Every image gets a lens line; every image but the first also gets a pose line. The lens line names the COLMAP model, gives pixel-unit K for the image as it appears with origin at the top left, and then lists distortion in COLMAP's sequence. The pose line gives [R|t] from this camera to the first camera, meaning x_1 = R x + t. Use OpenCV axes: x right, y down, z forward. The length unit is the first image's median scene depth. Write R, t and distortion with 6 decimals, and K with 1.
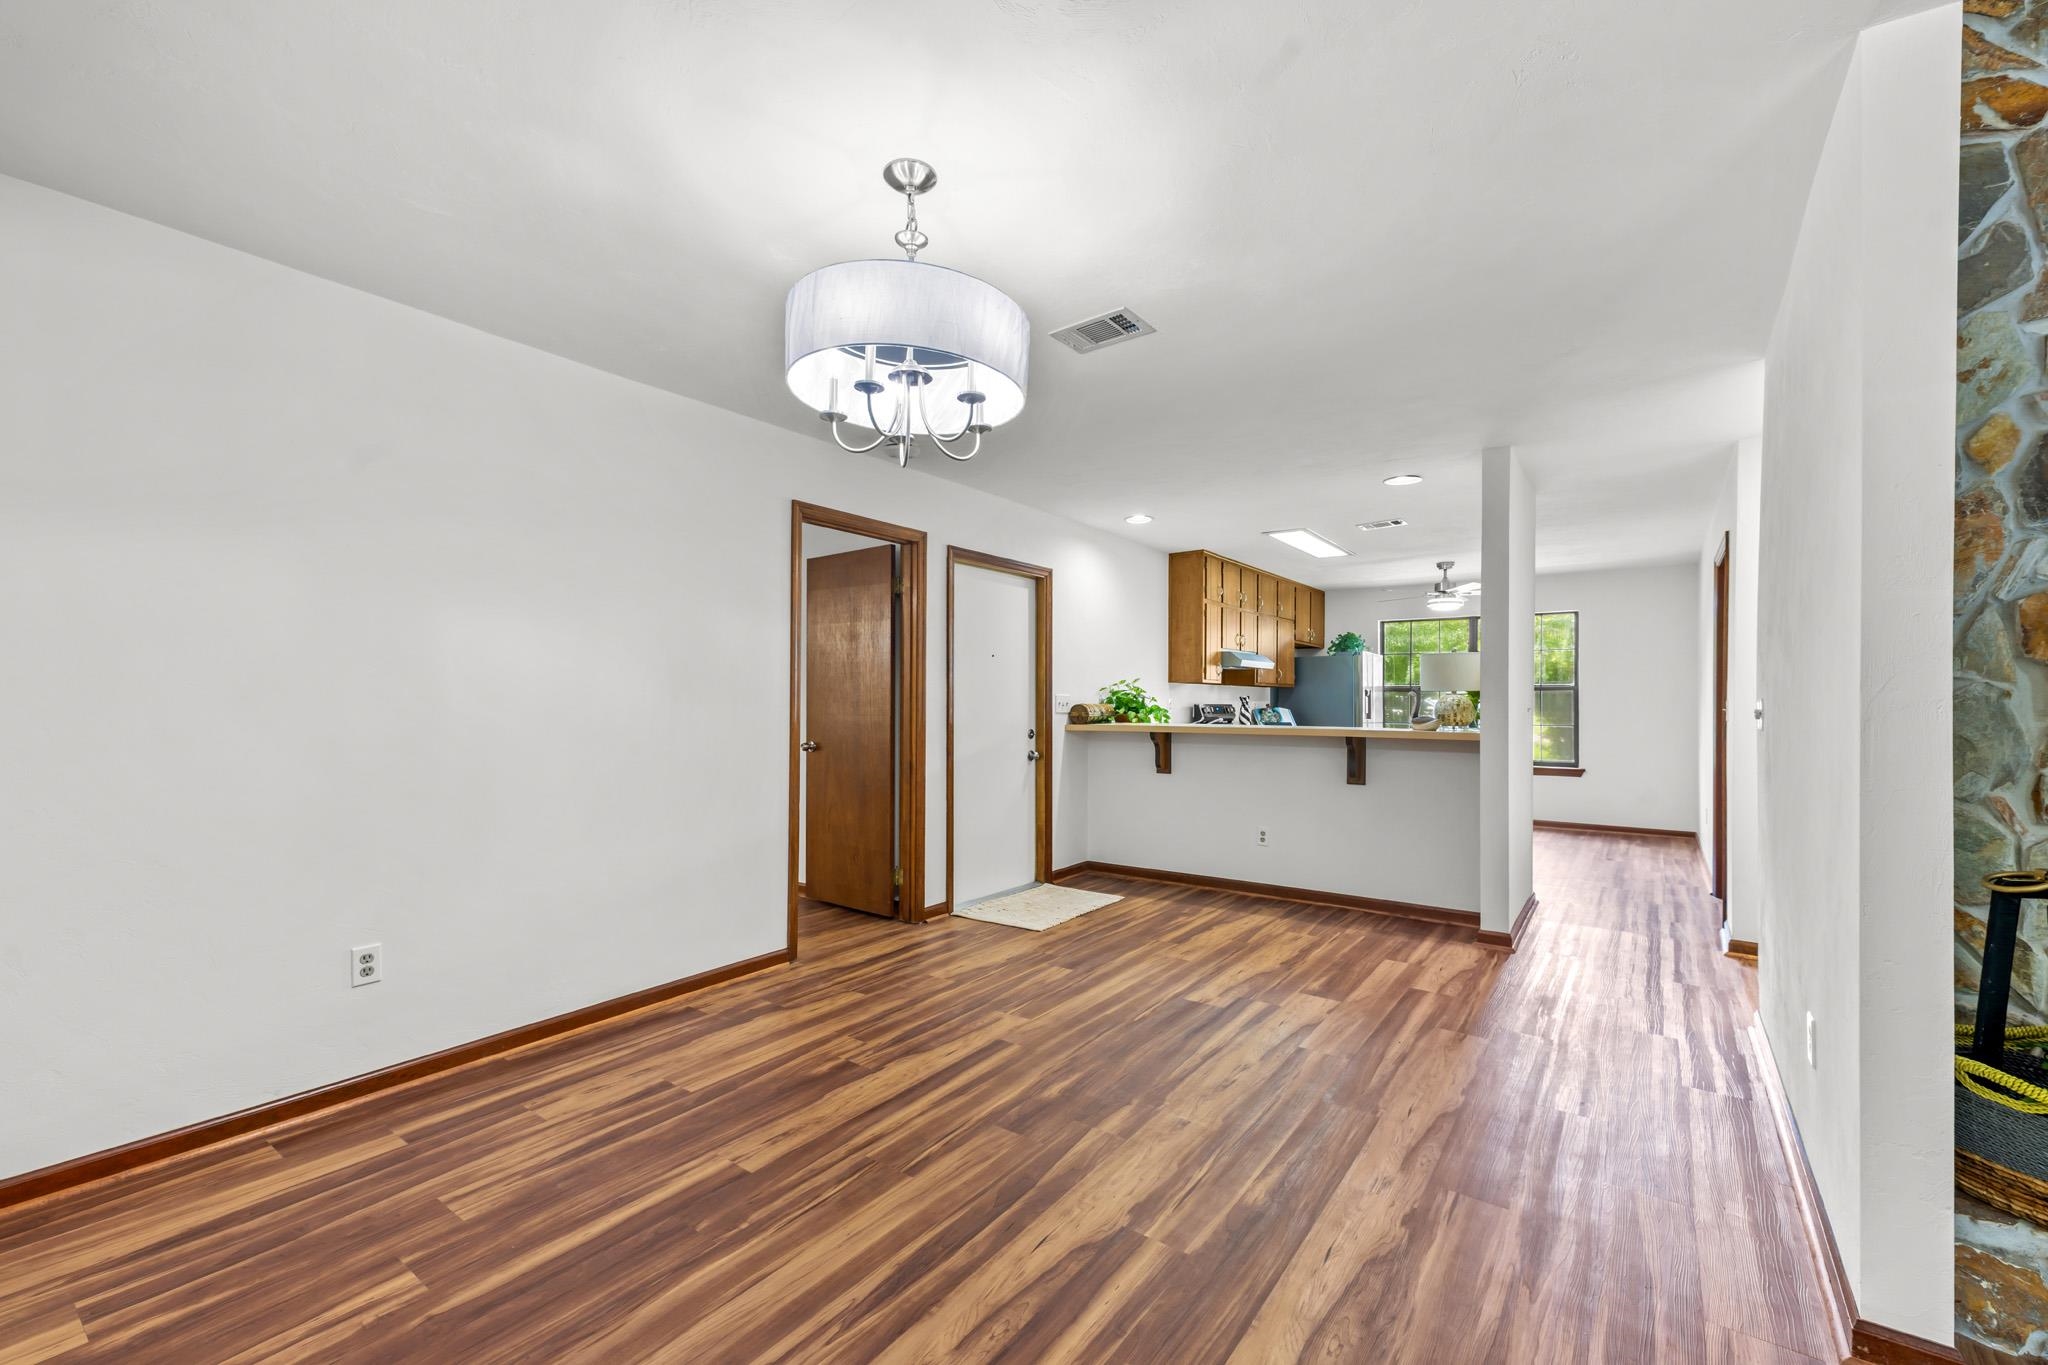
lens RADIAL K [[826.6, 0, 1059.7], [0, 826.6, 709.0], [0, 0, 1]] dist [0.012459, -0.004488]
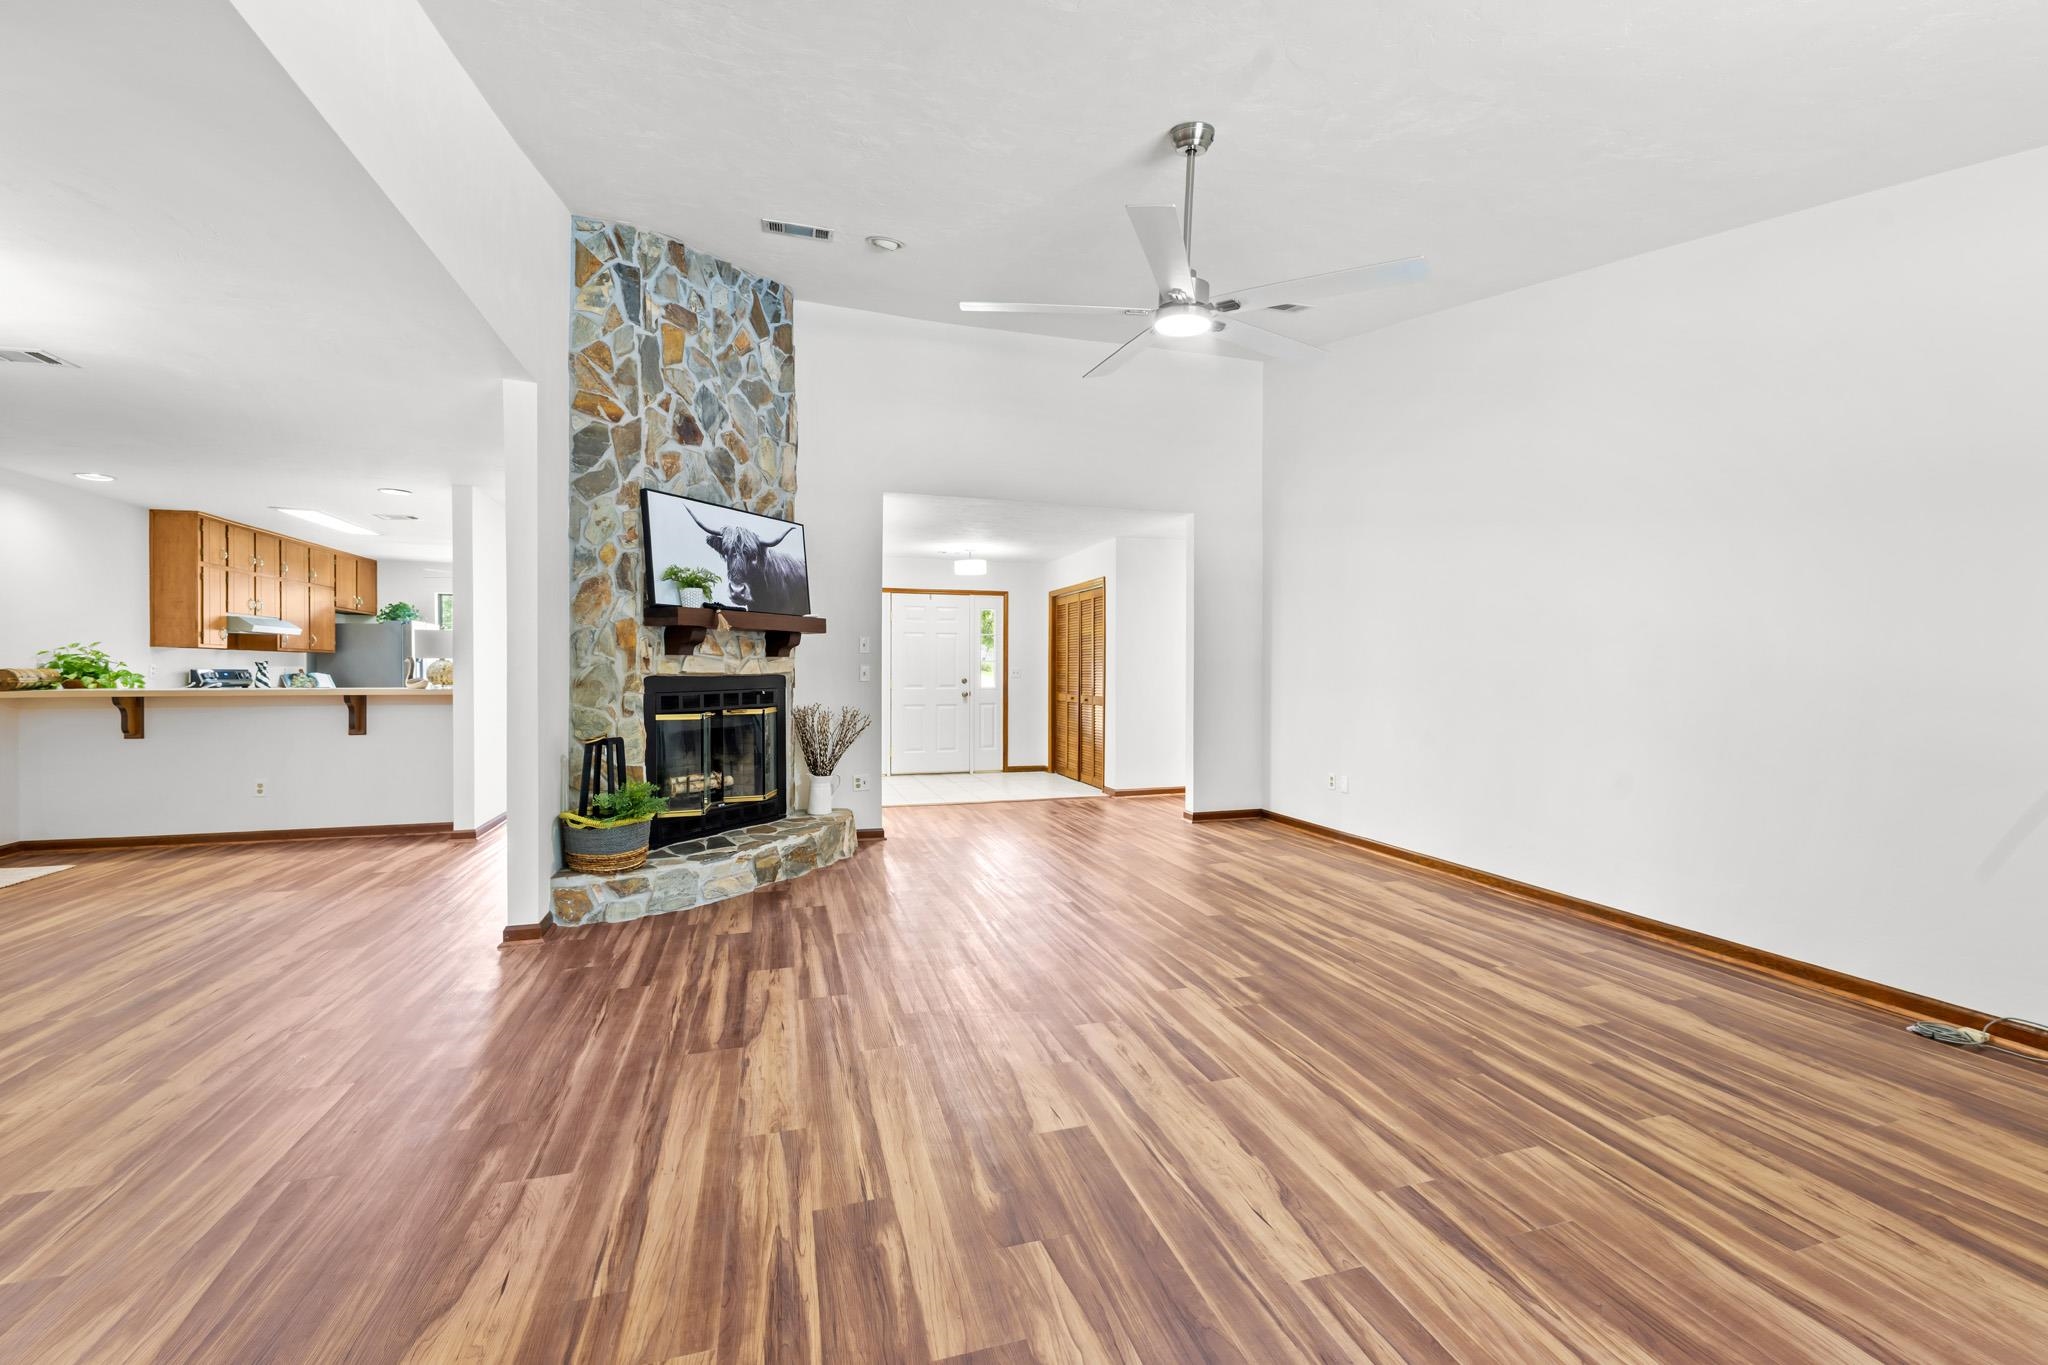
lens RADIAL K [[826.6, 0, 1023.6], [0, 826.6, 679.9], [0, 0, 1]] dist [0.012459, -0.004488]
pose [[0.623146, -0.010608, 0.782034, 0.013653], [0.006580, 0.999944, 0.008320, 0.008062], [-0.782078, -0.000038, 0.623181, -0.556608]]
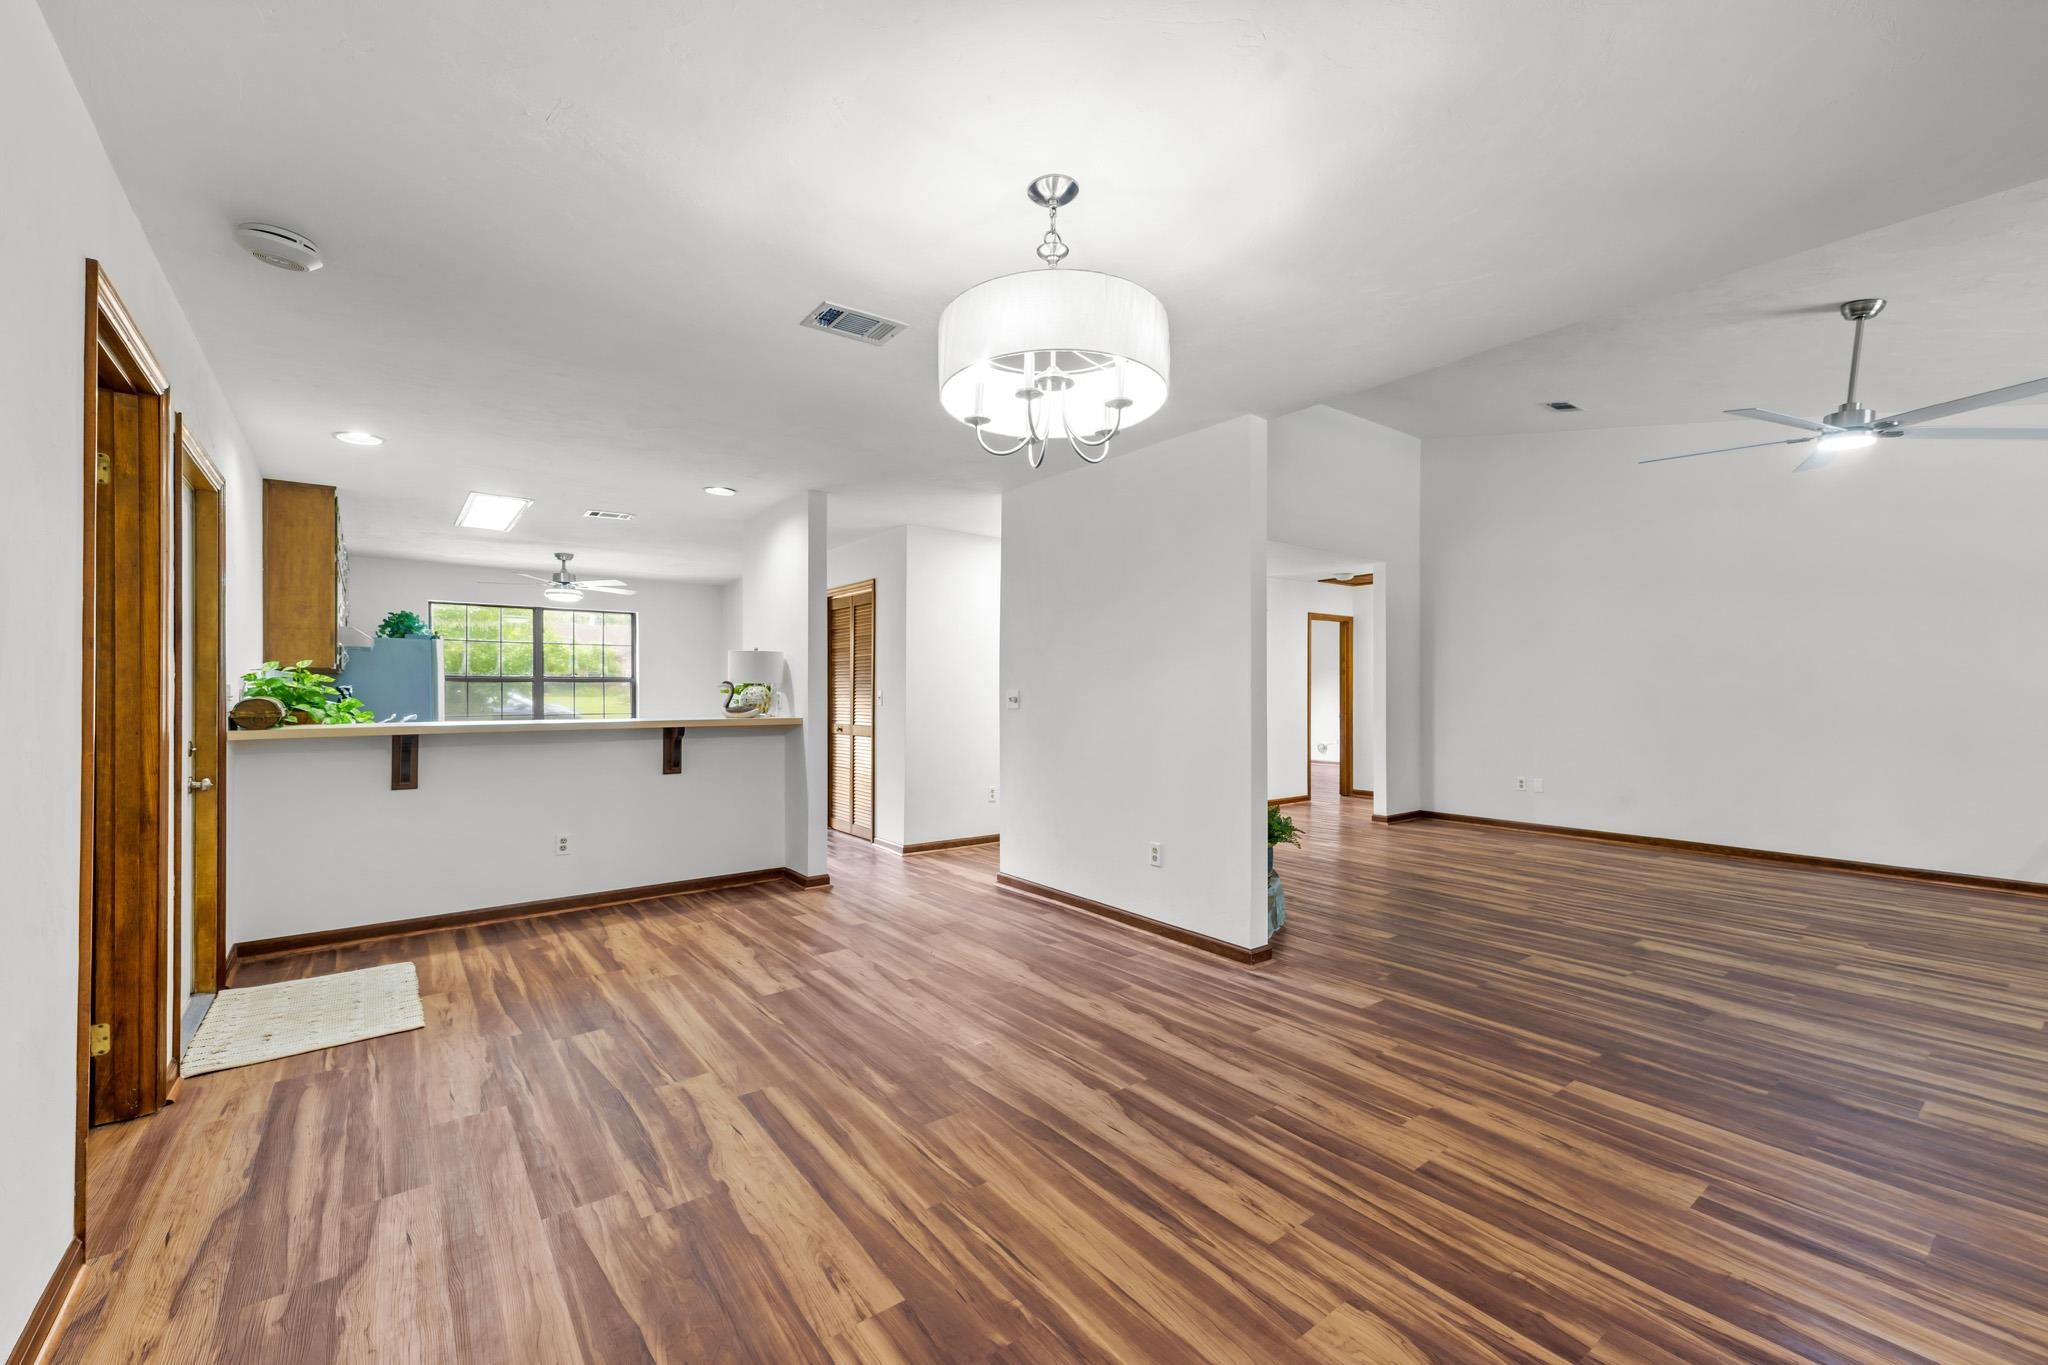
lens RADIAL K [[826.6, 0, 985.2], [0, 826.6, 695.7], [0, 0, 1]] dist [0.012459, -0.004488]
pose [[0.314041, -0.005385, 0.949394, -0.517731], [0.010160, 0.999946, 0.002311, -0.003543], [-0.949355, 0.008920, 0.314079, 0.326124]]
